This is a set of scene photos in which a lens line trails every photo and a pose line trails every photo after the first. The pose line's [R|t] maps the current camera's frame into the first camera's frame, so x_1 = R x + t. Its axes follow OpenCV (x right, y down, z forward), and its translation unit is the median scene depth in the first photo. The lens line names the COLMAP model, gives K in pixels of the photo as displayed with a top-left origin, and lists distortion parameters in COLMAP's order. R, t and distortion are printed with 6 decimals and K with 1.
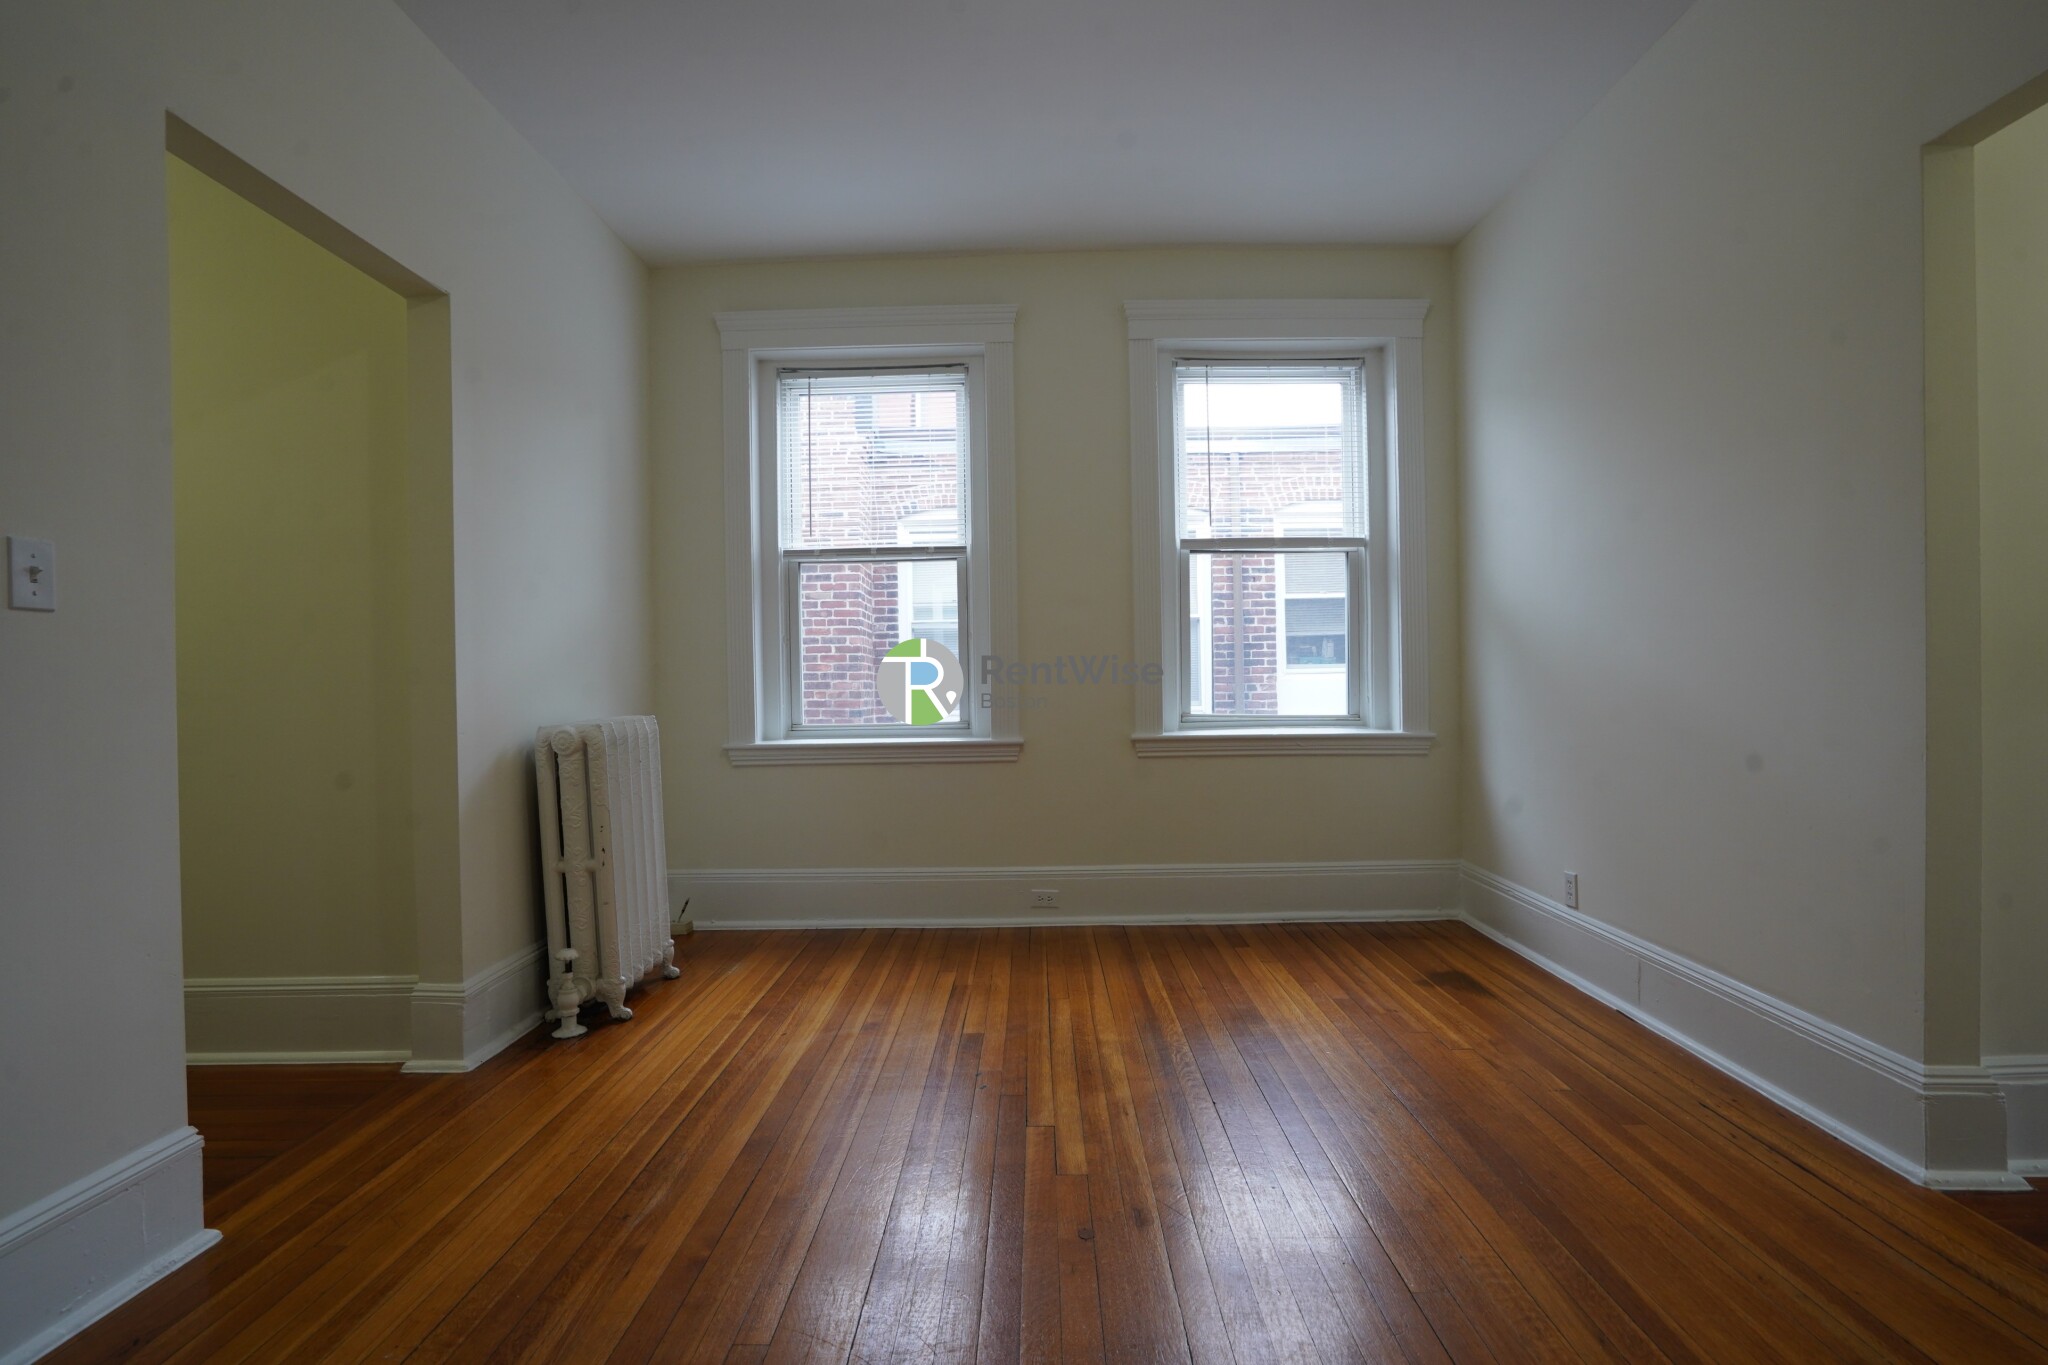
lens RADIAL K [[984.8, 0, 1024.0], [0, 984.8, 682.5], [0, 0, 1]] dist [-0.038011, 0.000391]
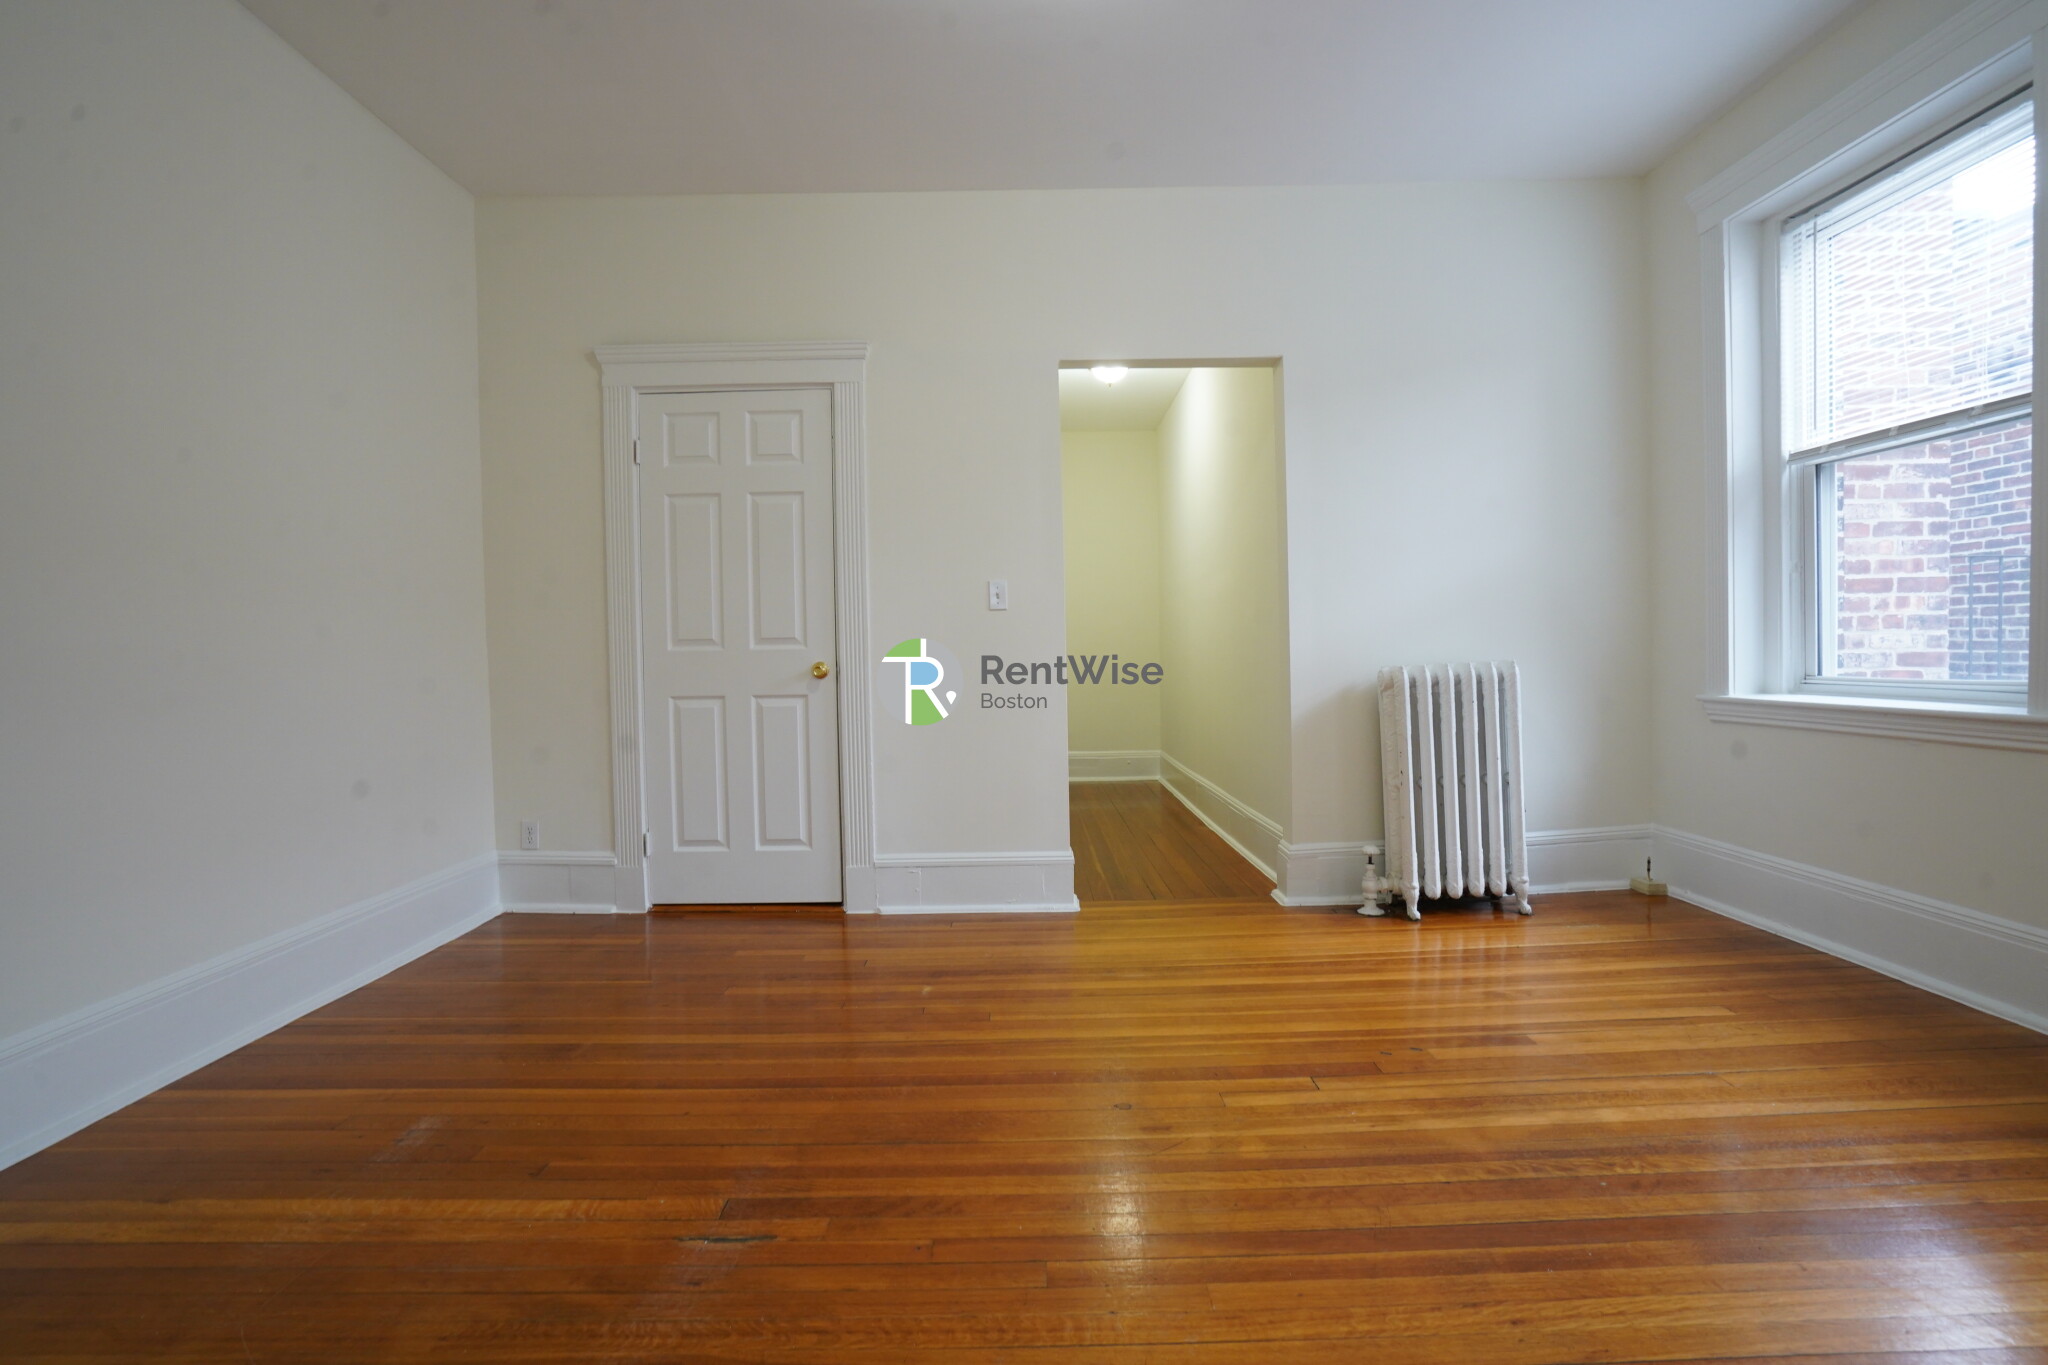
lens RADIAL K [[947.4, 0, 1010.1], [0, 947.4, 675.0], [0, 0, 1]] dist [-0.040030, 0.000403]
pose [[0.001922, 0.036528, -0.999331, 0.795386], [0.024636, 0.999028, 0.036564, 0.000519], [0.999695, -0.024689, 0.001020, 0.591278]]
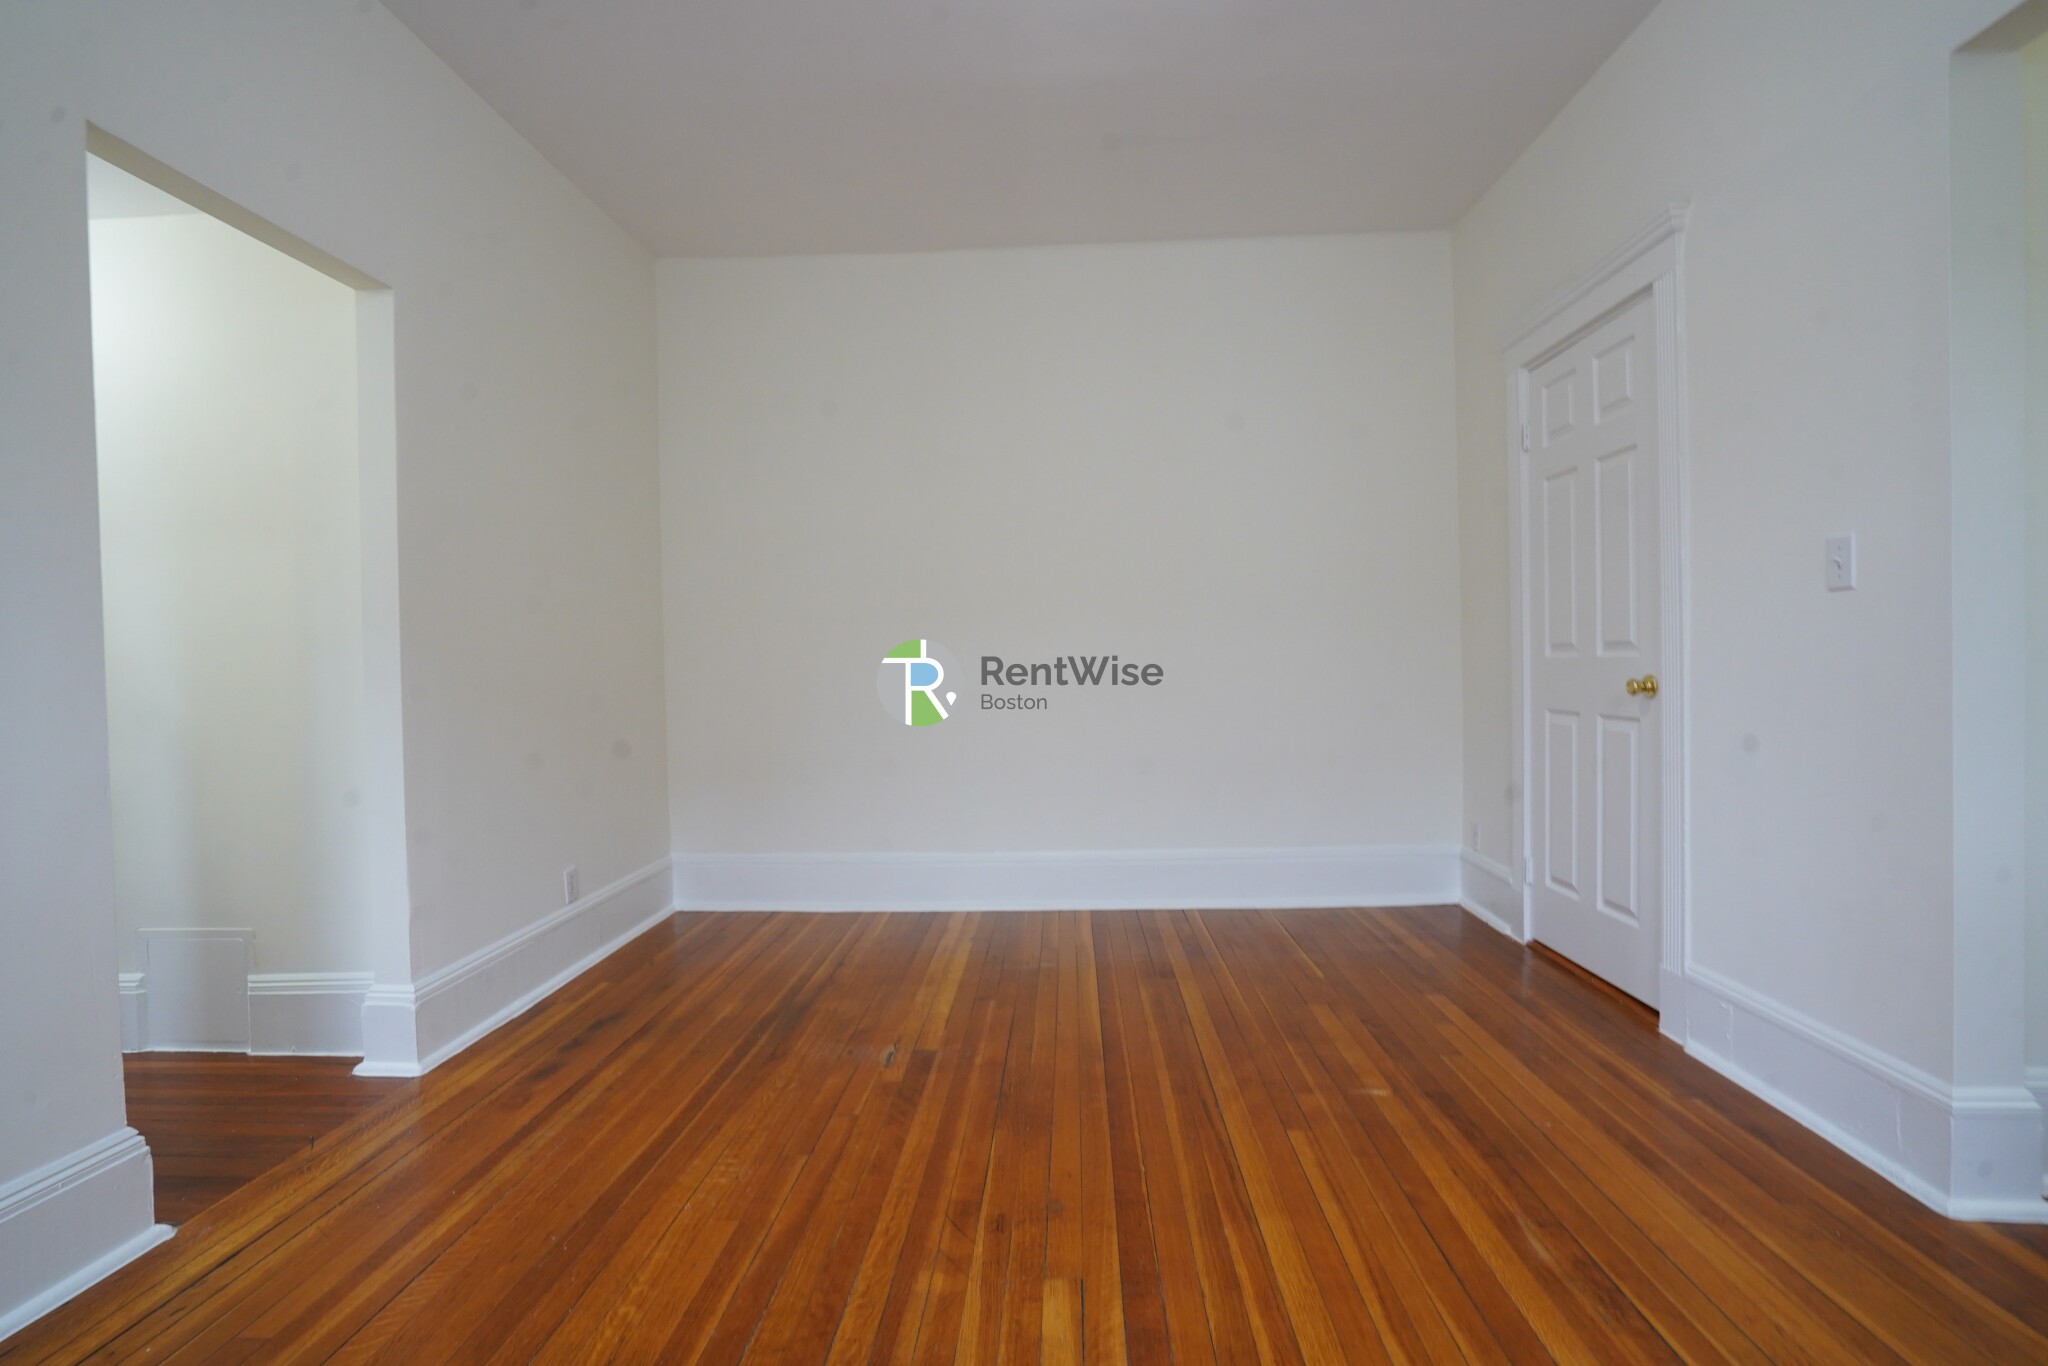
lens RADIAL K [[947.4, 0, 1010.1], [0, 947.4, 675.5], [0, 0, 1]] dist [-0.040030, 0.000403]
pose [[-0.998410, 0.033811, 0.045096, 0.030638], [0.033986, 0.999417, 0.003117, -0.000291], [-0.044964, 0.004645, -0.998978, 1.344151]]
